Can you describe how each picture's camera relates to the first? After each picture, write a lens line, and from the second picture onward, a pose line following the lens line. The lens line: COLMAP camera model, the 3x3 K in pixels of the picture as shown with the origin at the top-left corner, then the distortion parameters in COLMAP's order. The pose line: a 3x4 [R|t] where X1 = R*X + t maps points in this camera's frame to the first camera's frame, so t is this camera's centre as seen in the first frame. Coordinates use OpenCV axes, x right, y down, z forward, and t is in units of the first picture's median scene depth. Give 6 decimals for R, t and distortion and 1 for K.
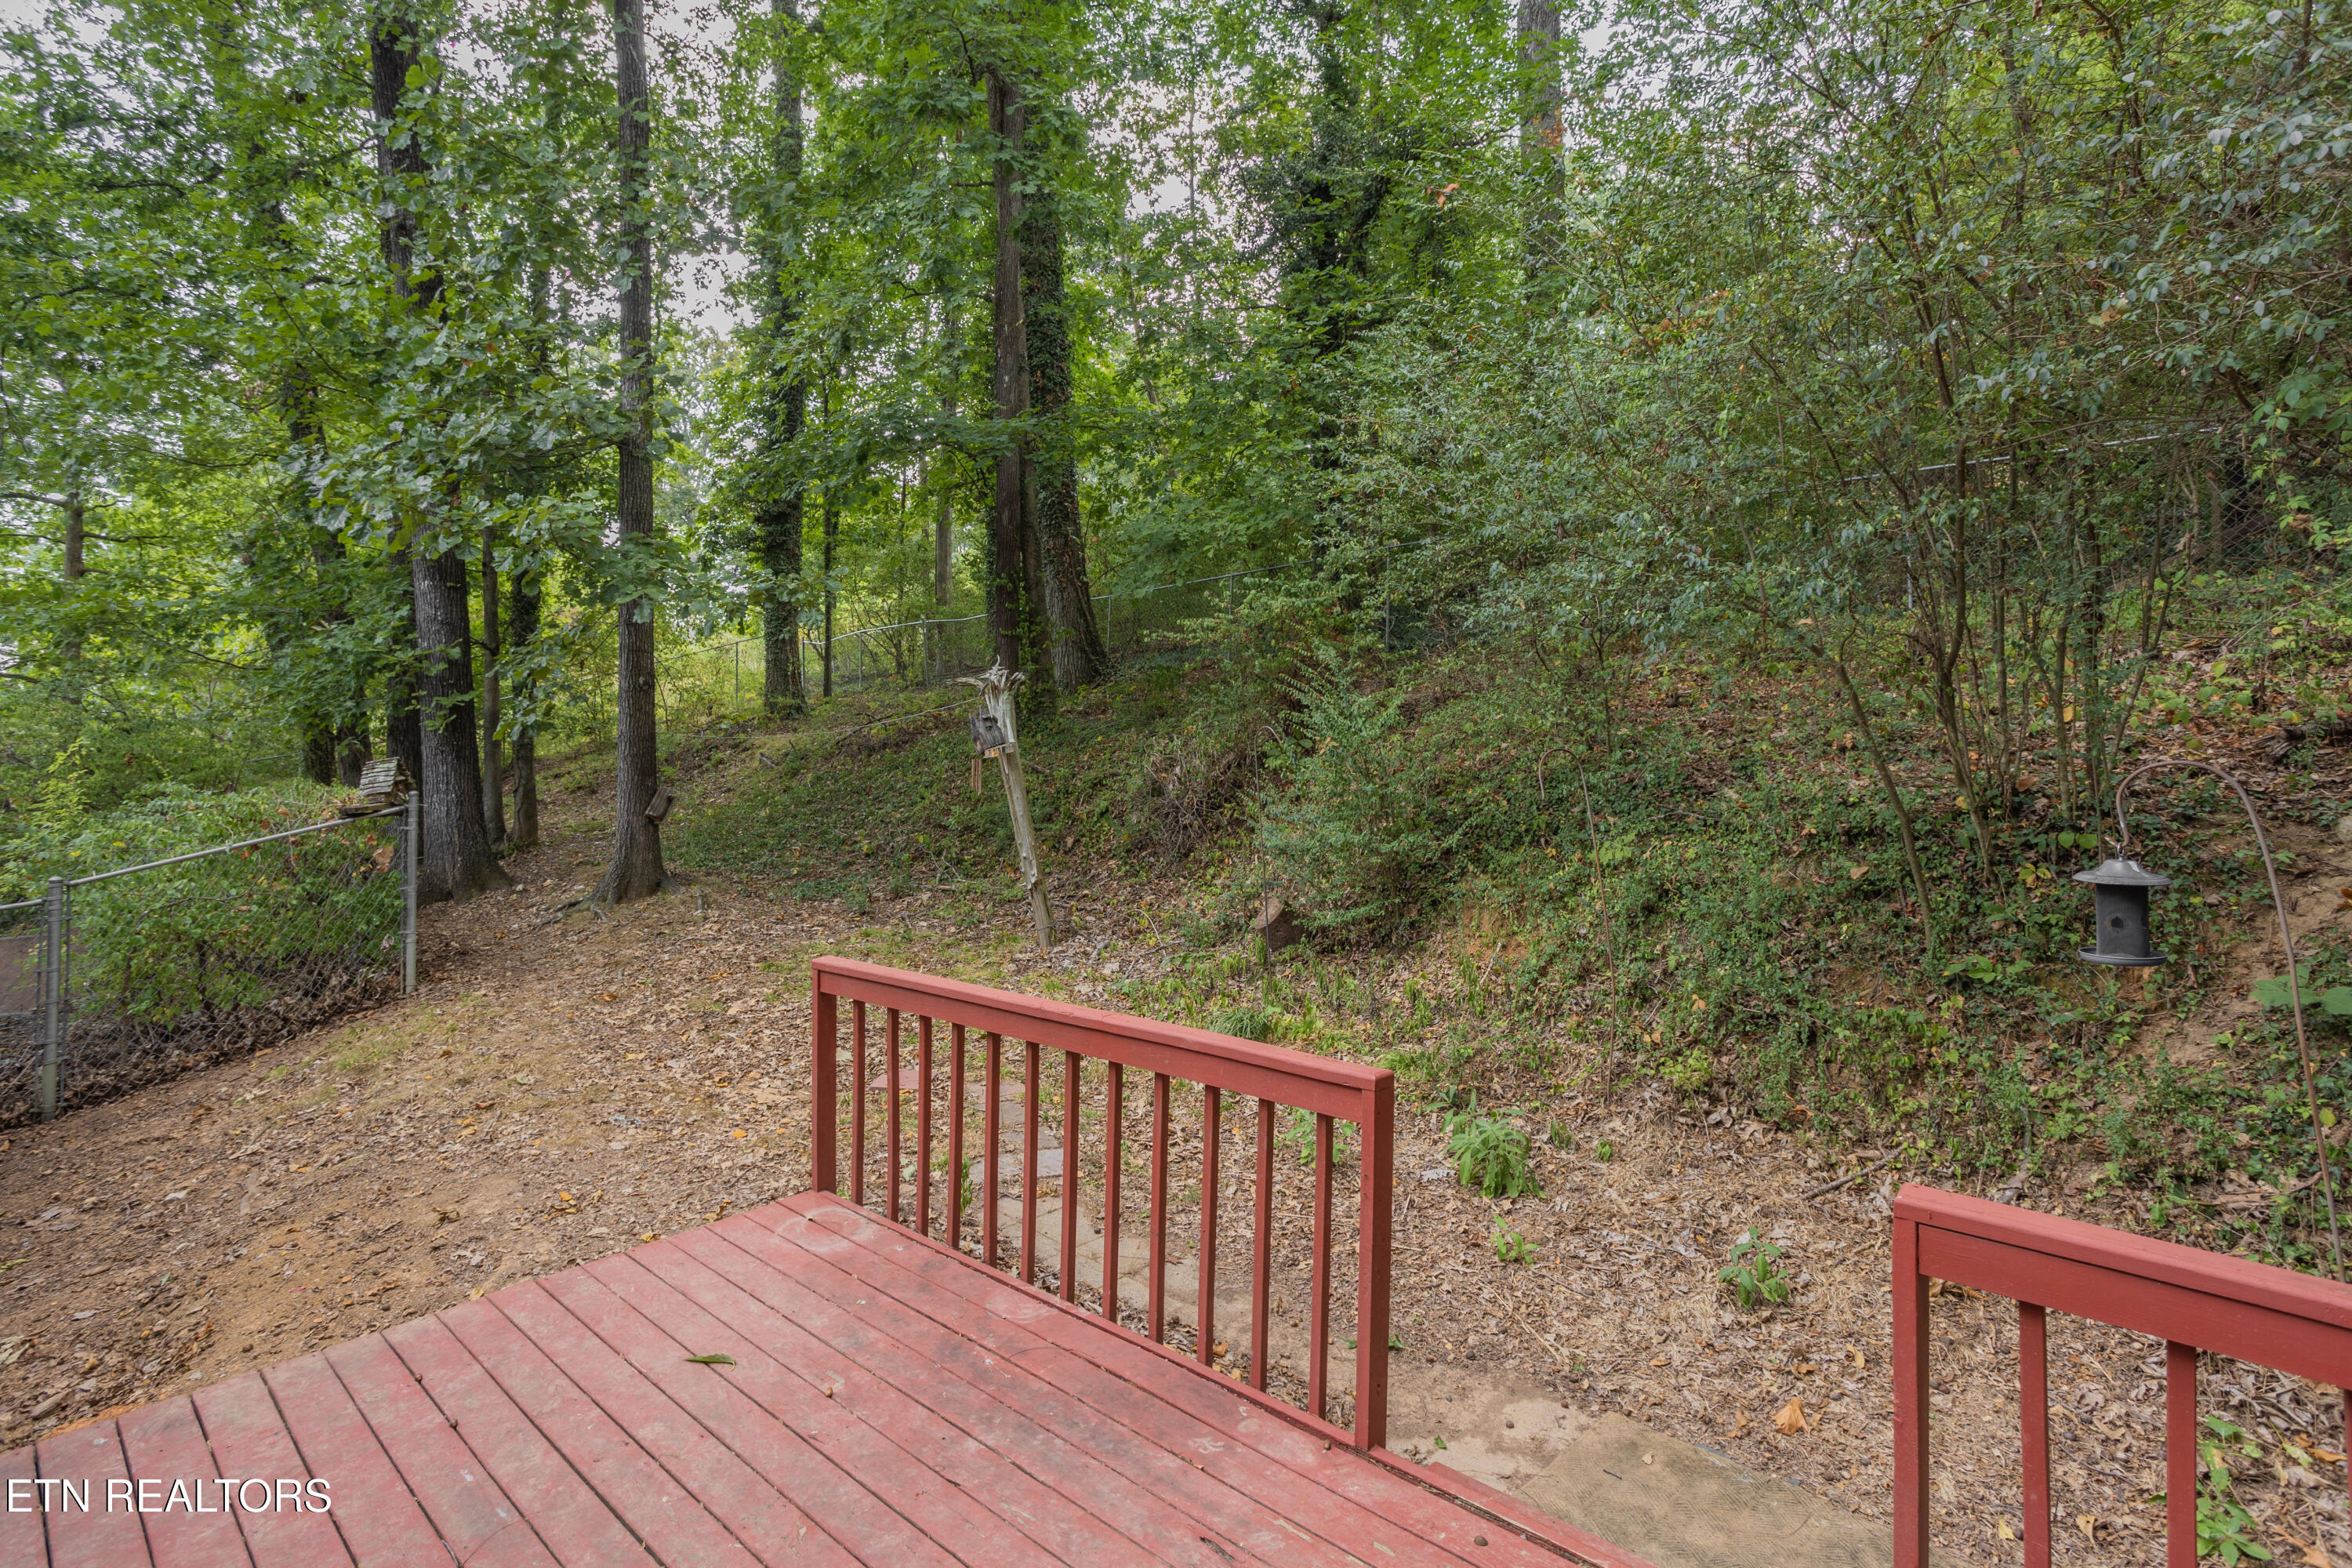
lens RADIAL K [[1139.9, 0, 1166.3], [0, 1139.9, 771.2], [0, 0, 1]] dist [-0.033567, 0.023977]
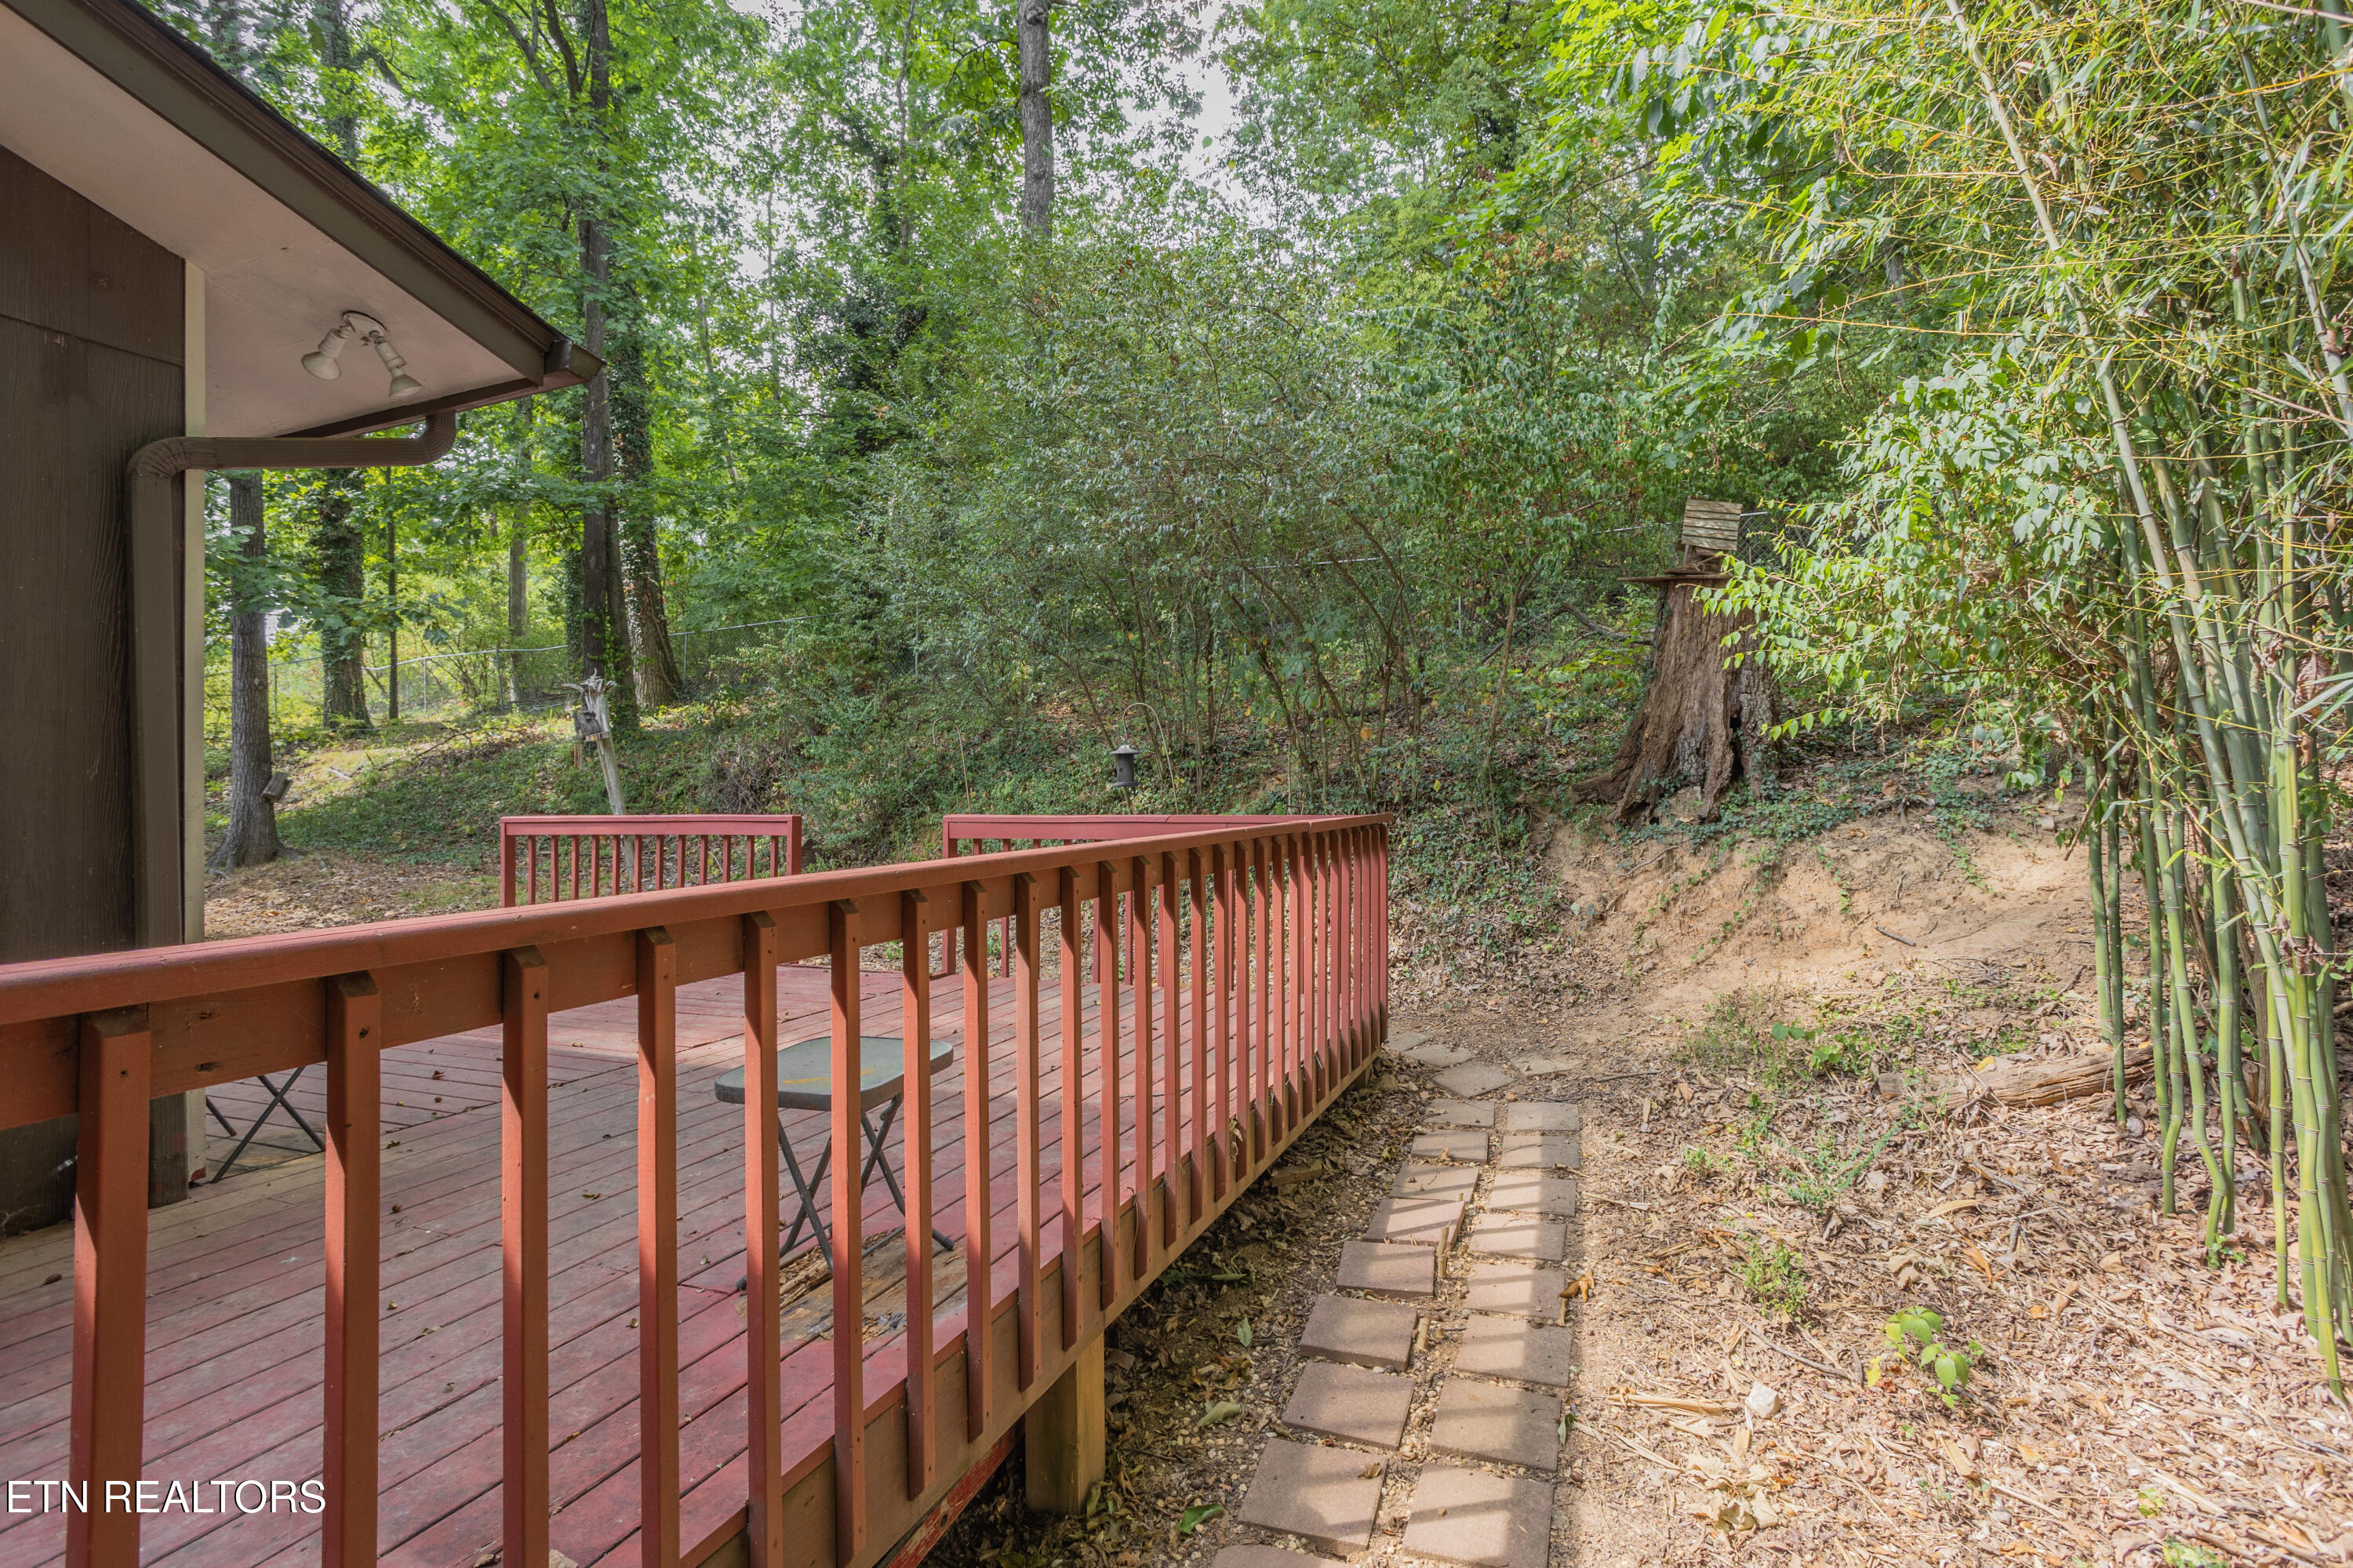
lens RADIAL K [[1140.4, 0, 1166.8], [0, 1140.4, 771.2], [0, 0, 1]] dist [-0.033567, 0.023977]
pose [[0.940761, -0.001938, 0.339065, 0.022070], [0.015652, 0.999166, -0.037718, 0.048096], [-0.338709, 0.040791, 0.940007, -0.292777]]
